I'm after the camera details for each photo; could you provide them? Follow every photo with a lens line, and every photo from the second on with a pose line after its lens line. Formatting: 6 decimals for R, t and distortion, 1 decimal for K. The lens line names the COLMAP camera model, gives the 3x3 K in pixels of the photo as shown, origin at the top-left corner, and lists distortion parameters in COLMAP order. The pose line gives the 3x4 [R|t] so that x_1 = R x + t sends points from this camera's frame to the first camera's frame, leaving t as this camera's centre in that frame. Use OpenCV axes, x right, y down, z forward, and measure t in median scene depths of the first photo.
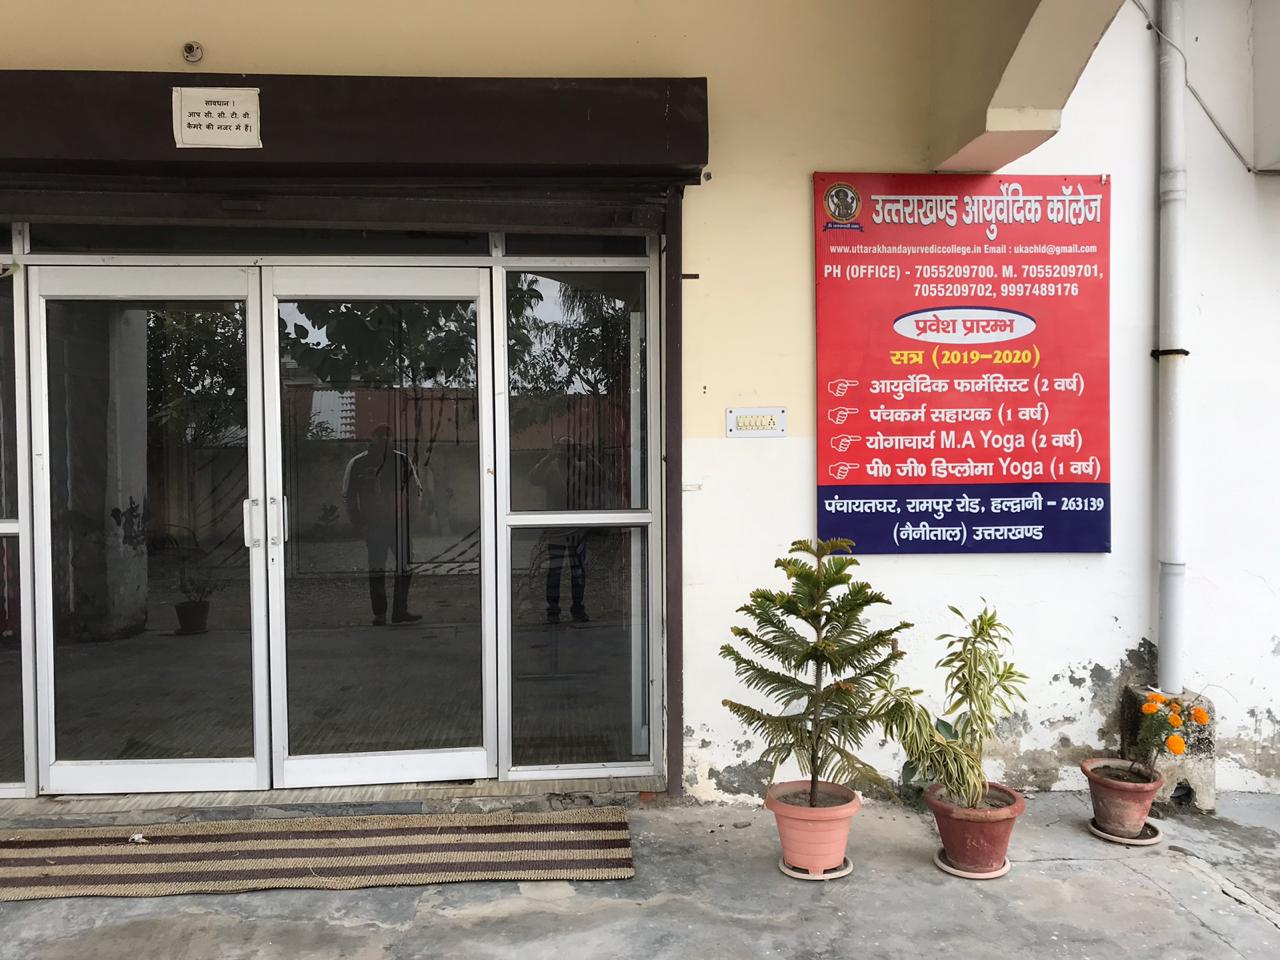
lens RADIAL K [[1036.1, 0, 631.6], [0, 1036.1, 483.2], [0, 0, 1]] dist [0.056075, -0.060248]
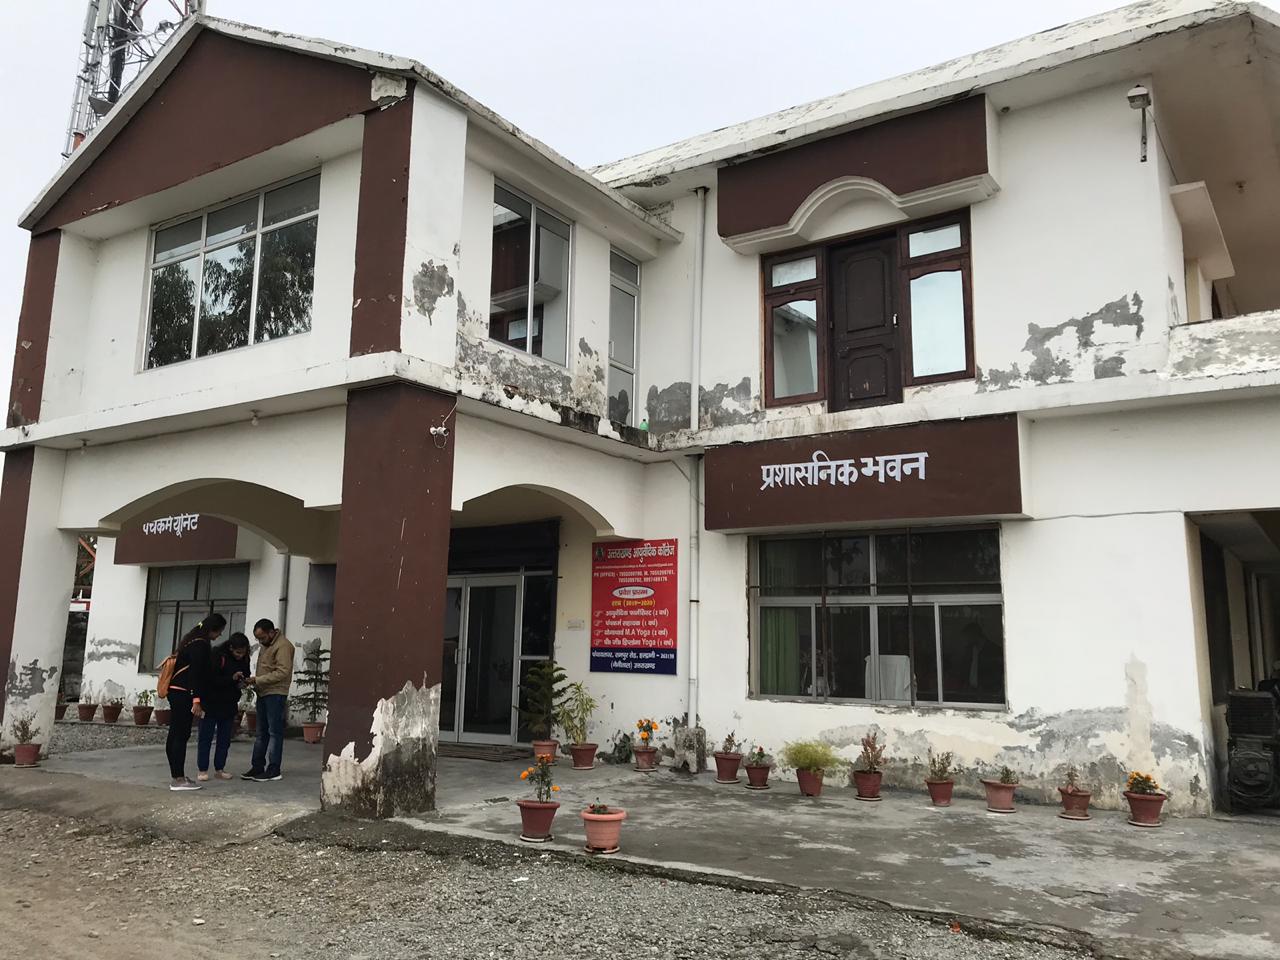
lens RADIAL K [[1041.4, 0, 637.8], [0, 1041.4, 475.6], [0, 0, 1]] dist [0.070256, -0.094289]
pose [[0.789633, -0.083093, -0.607927, 2.110499], [-0.052244, 0.978085, -0.201547, 0.115004], [0.611351, 0.190908, 0.767987, -1.274073]]
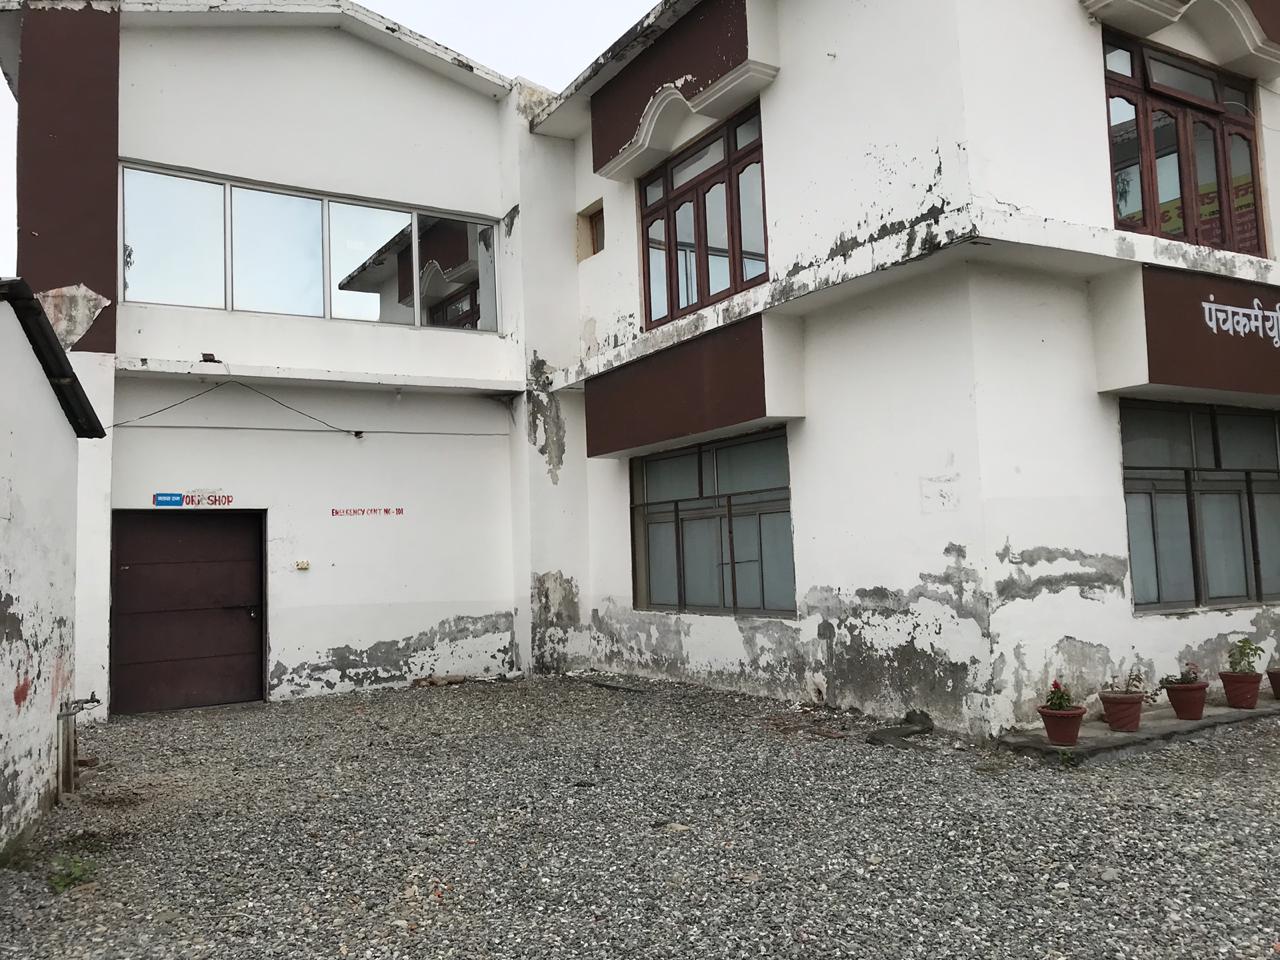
lens RADIAL K [[1036.1, 0, 631.6], [0, 1036.1, 483.2], [0, 0, 1]] dist [0.056075, -0.060248]
pose [[0.897500, 0.006368, 0.440969, -3.746655], [0.054407, 0.990659, -0.125041, 0.092849], [-0.437646, 0.136217, 0.888769, -0.527182]]
